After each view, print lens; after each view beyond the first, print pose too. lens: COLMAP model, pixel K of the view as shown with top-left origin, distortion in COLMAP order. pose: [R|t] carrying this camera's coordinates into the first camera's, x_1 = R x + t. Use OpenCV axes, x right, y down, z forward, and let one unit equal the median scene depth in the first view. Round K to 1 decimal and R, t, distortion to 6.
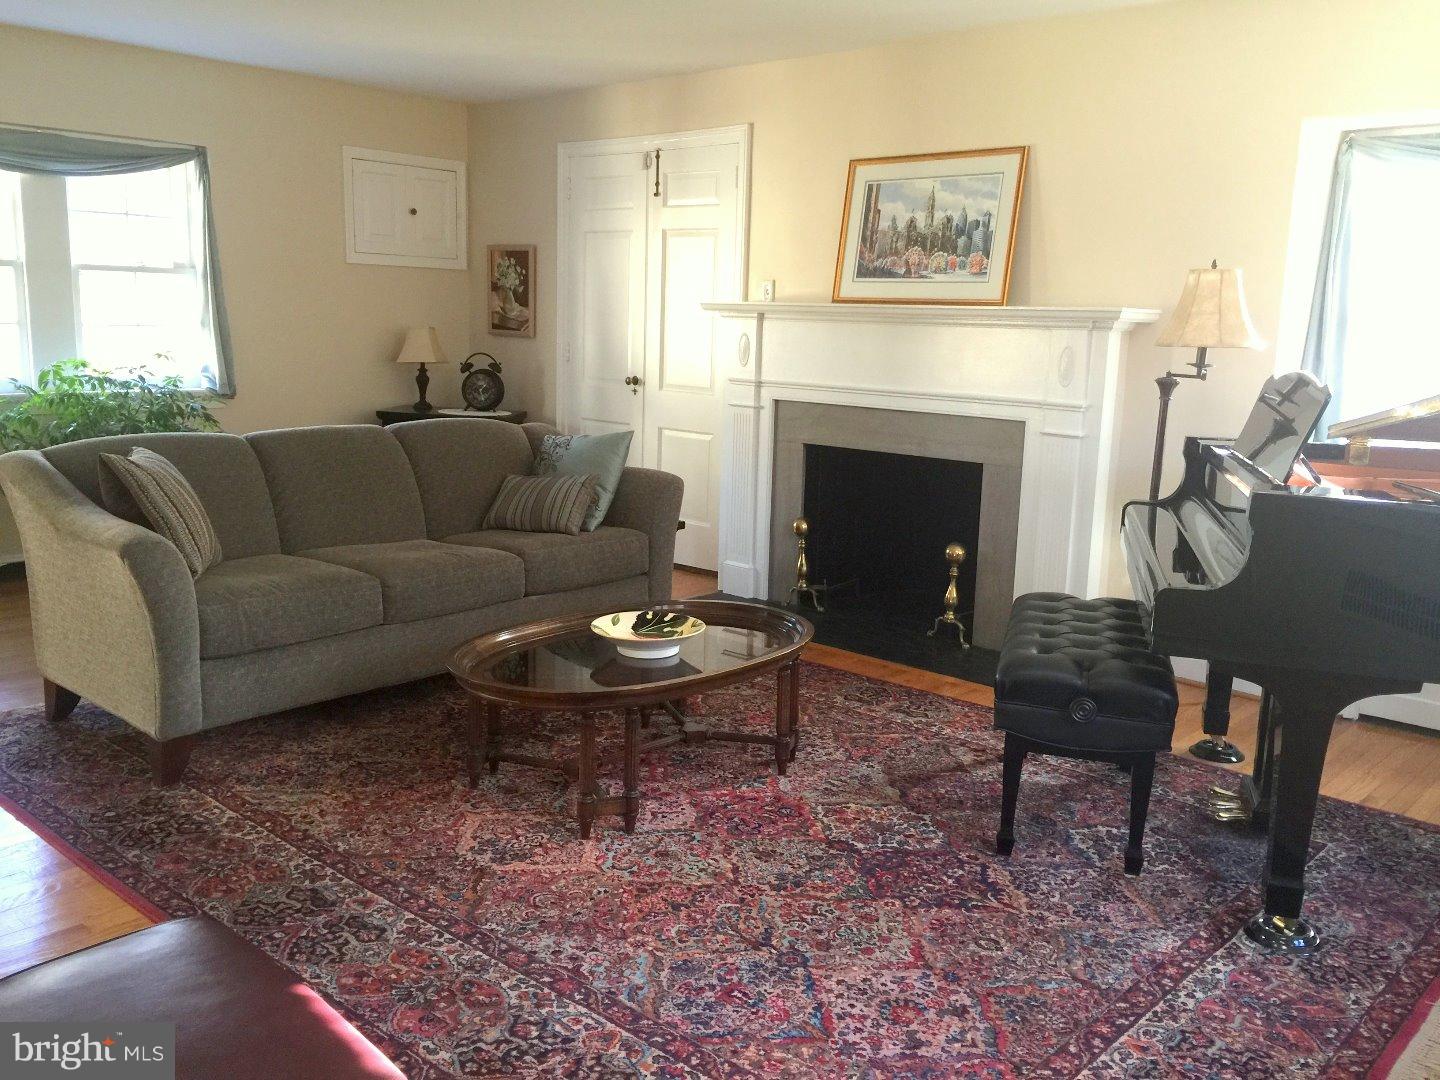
lens RADIAL K [[1246.2, 0, 729.9], [0, 1246.2, 539.8], [0, 0, 1]] dist [0.069284, -0.078837]
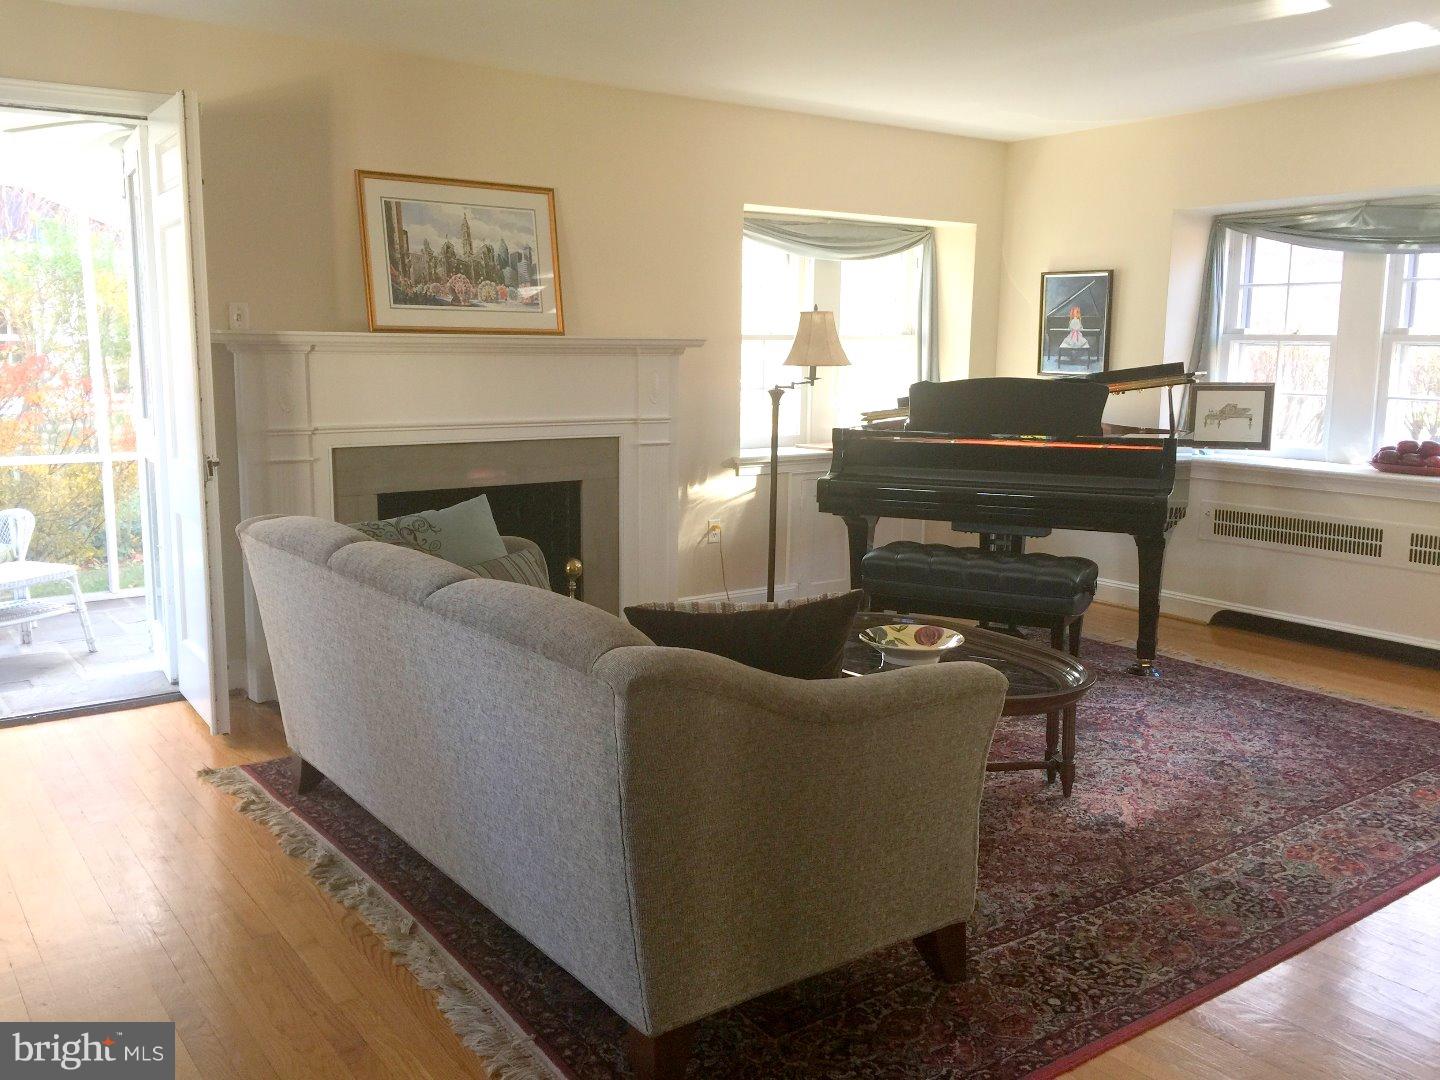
lens RADIAL K [[1246.2, 0, 727.9], [0, 1246.2, 536.2], [0, 0, 1]] dist [0.069284, -0.078837]
pose [[0.201858, -0.178108, 0.963084, -0.805077], [0.172138, 0.974471, 0.144135, -0.144736], [-0.964169, 0.136688, 0.227363, 0.625274]]
